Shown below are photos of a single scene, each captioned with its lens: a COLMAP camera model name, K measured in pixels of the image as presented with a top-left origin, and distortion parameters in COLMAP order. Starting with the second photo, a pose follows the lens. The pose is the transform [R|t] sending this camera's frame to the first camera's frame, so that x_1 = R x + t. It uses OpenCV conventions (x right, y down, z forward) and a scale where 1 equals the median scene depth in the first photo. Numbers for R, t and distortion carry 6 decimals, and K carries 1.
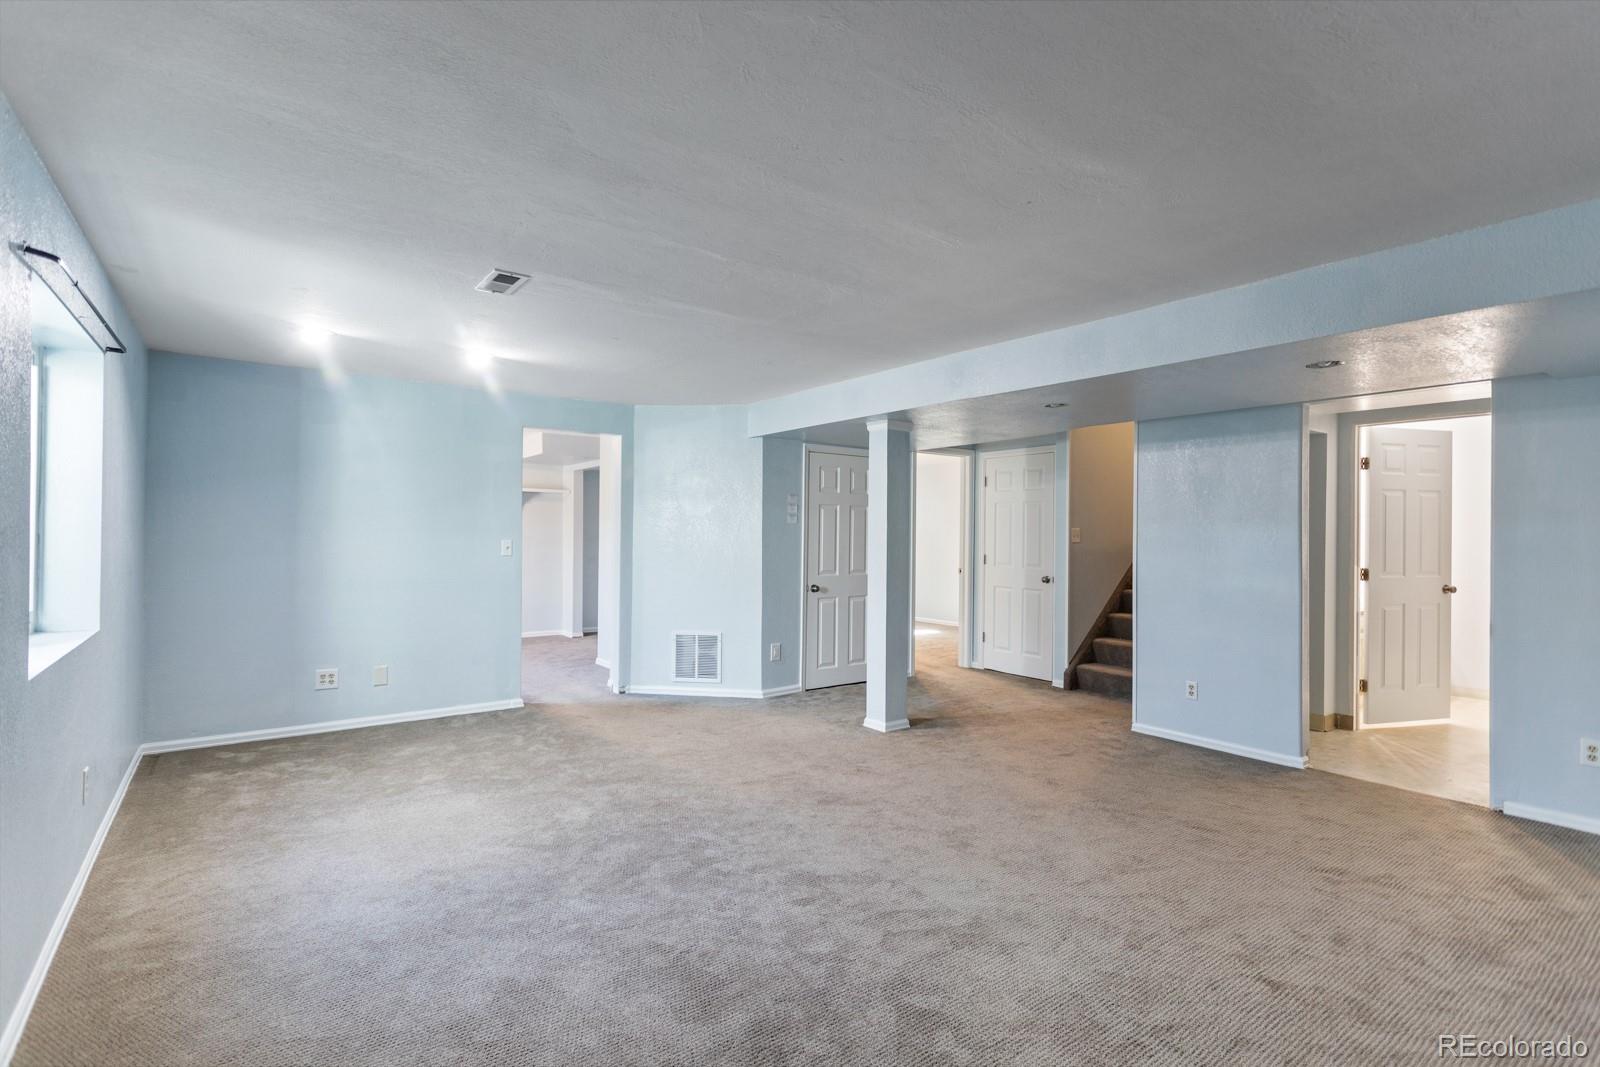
lens RADIAL K [[754.8, 0, 797.2], [0, 754.8, 540.5], [0, 0, 1]] dist [0.000894, 0.000408]
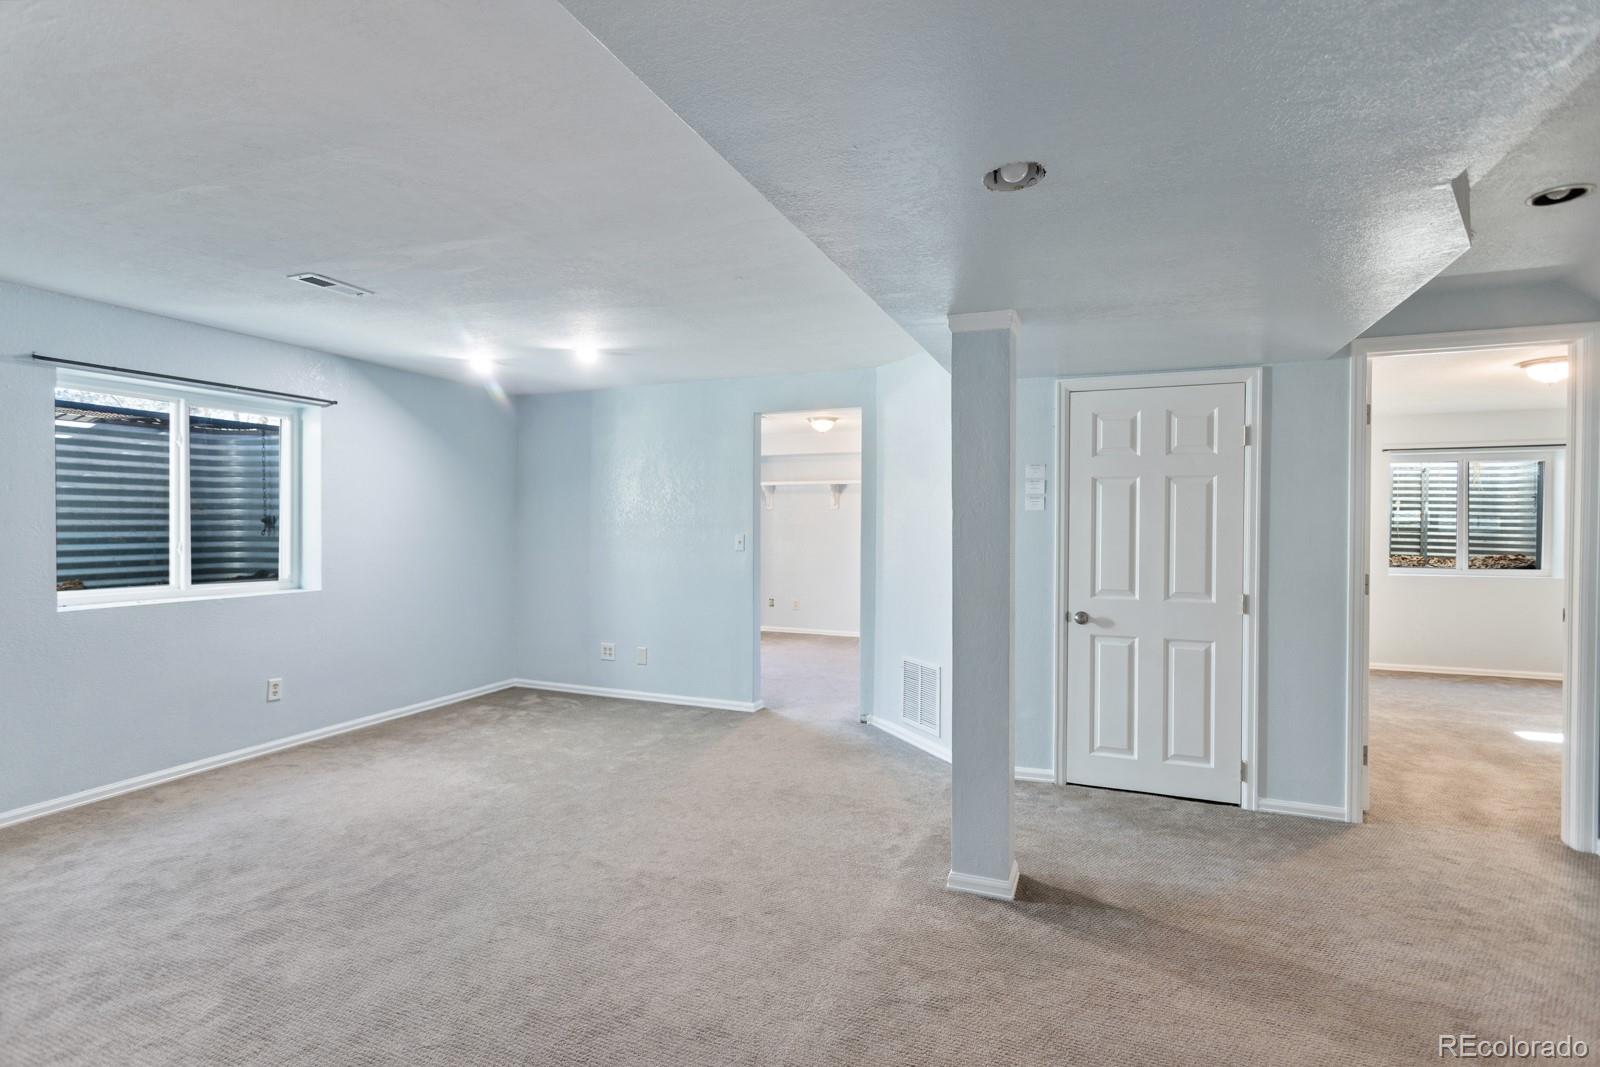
lens RADIAL K [[754.8, 0, 801.6], [0, 754.8, 530.5], [0, 0, 1]] dist [0.000894, 0.000408]
pose [[0.523629, -0.001849, -0.851944, 0.426559], [-0.009685, 0.999920, -0.008123, 0.001267], [0.851891, 0.012504, 0.523569, 0.507168]]
